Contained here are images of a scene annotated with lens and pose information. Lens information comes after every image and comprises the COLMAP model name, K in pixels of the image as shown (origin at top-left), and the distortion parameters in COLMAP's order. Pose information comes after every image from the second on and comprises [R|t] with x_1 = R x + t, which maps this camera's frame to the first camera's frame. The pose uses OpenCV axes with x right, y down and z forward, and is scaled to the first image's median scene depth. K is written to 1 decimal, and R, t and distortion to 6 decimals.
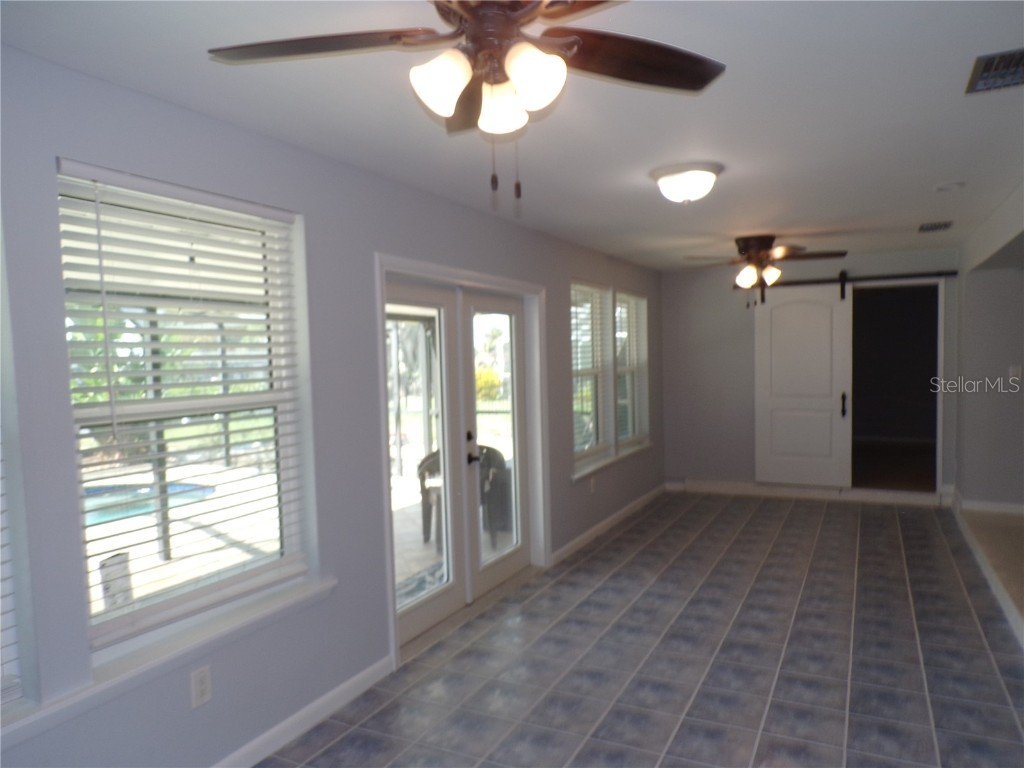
lens RADIAL K [[699.4, 0, 511.1], [0, 699.4, 384.0], [0, 0, 1]] dist [-0.004241, 0.017207]
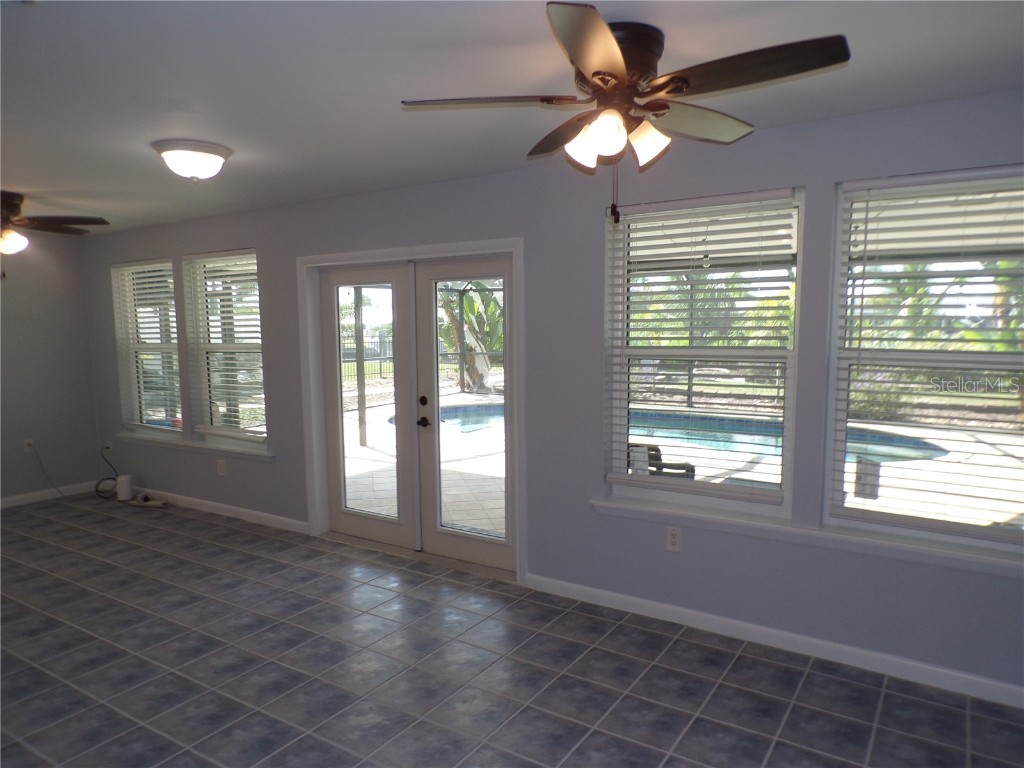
lens RADIAL K [[699.4, 0, 515.2], [0, 699.4, 395.0], [0, 0, 1]] dist [-0.004241, 0.017207]
pose [[-0.090897, 0.140585, -0.985887, 1.165090], [-0.024023, 0.989388, 0.143299, -0.104835], [0.995571, 0.036710, -0.086555, 1.481493]]
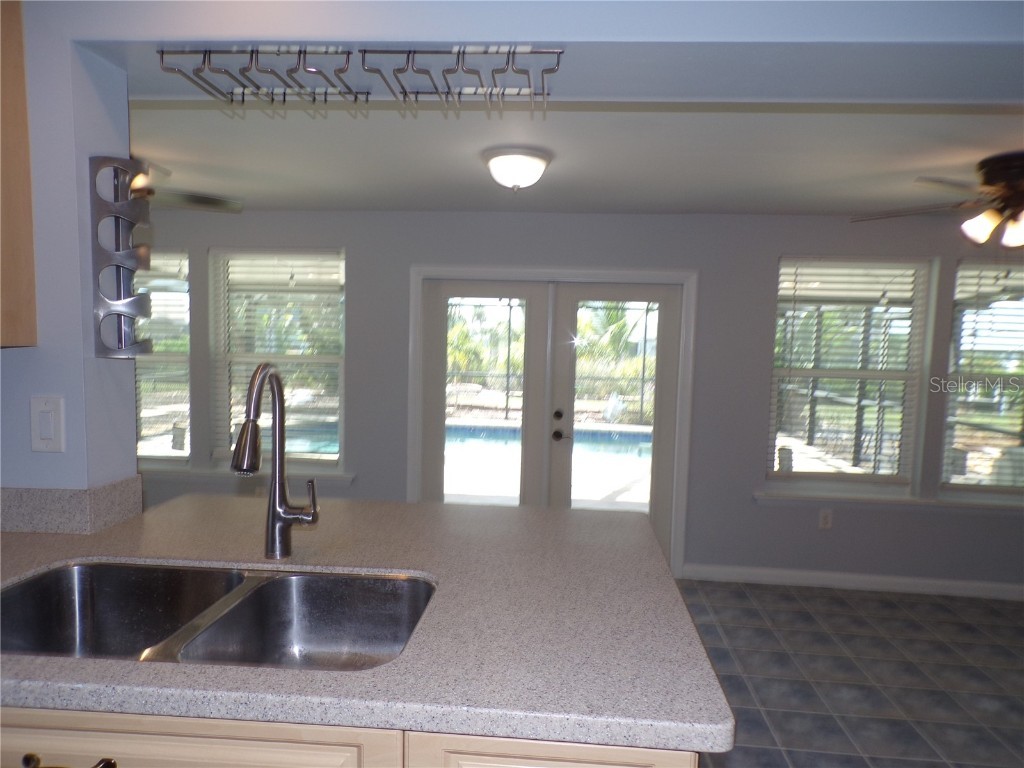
lens RADIAL K [[699.4, 0, 520.9], [0, 699.4, 381.8], [0, 0, 1]] dist [-0.004241, 0.017207]
pose [[0.394345, 0.093895, -0.914153, 1.109284], [-0.078838, 0.994556, 0.068144, -0.055012], [0.915574, 0.045197, 0.399601, 0.605165]]
